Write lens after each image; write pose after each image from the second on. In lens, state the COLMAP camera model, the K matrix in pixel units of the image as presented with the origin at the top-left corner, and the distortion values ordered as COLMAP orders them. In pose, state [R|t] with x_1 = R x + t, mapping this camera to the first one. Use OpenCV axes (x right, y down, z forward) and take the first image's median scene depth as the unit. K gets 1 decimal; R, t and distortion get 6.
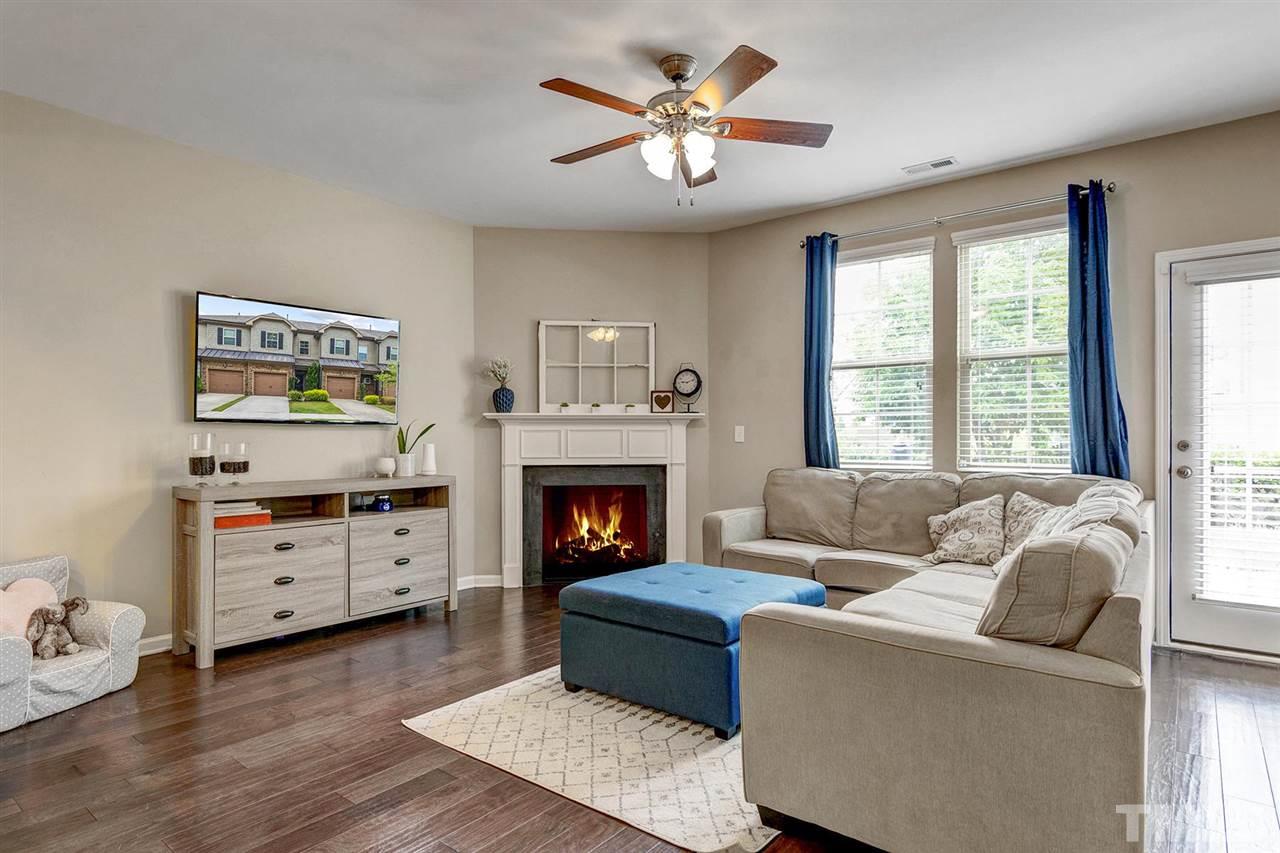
lens RADIAL K [[697.8, 0, 639.5], [0, 697.8, 433.0], [0, 0, 1]] dist [-0.018298, 0.003700]
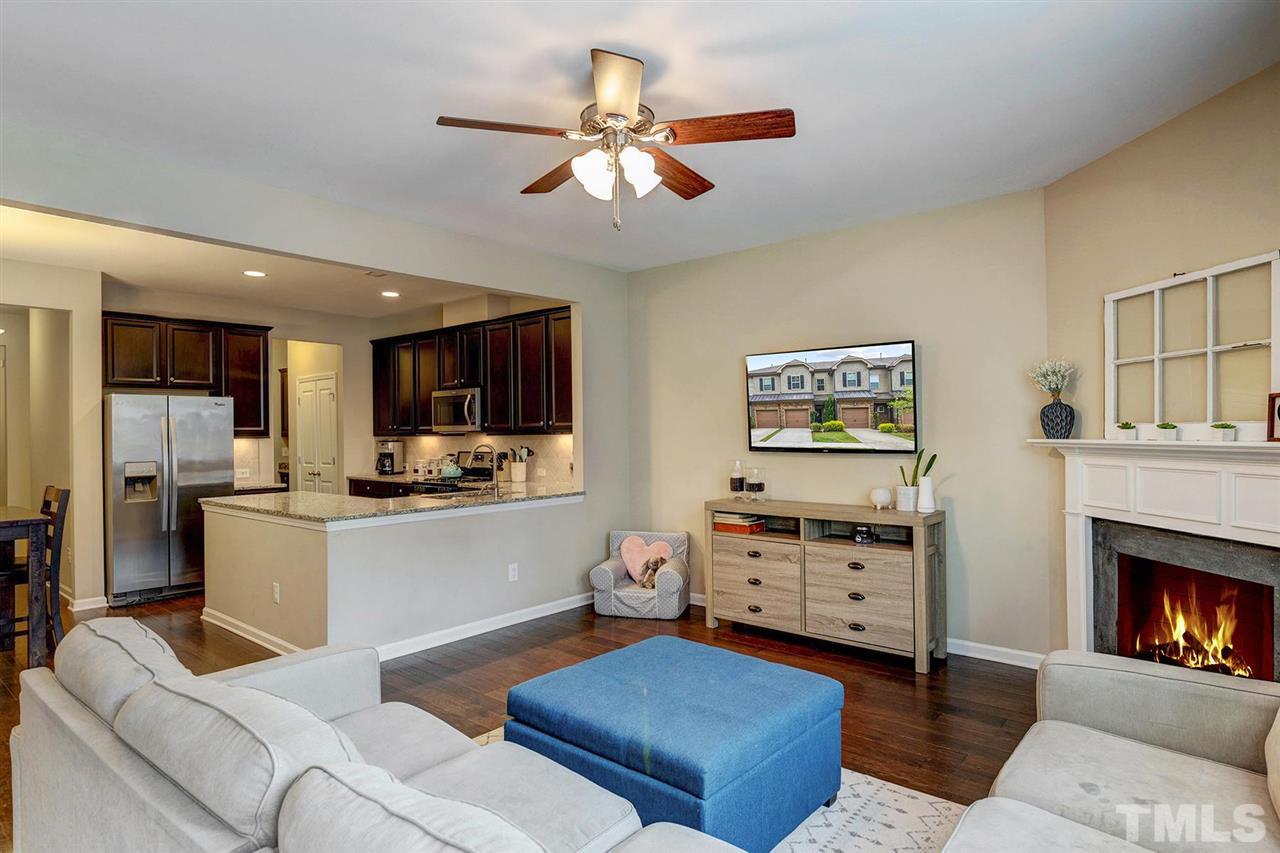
lens RADIAL K [[697.8, 0, 631.9], [0, 697.8, 423.0], [0, 0, 1]] dist [-0.018298, 0.003700]
pose [[-0.021187, -0.007582, -0.999747, 0.617978], [0.013629, 0.999876, -0.007872, -0.053140], [0.999683, -0.013792, -0.021081, 0.678560]]
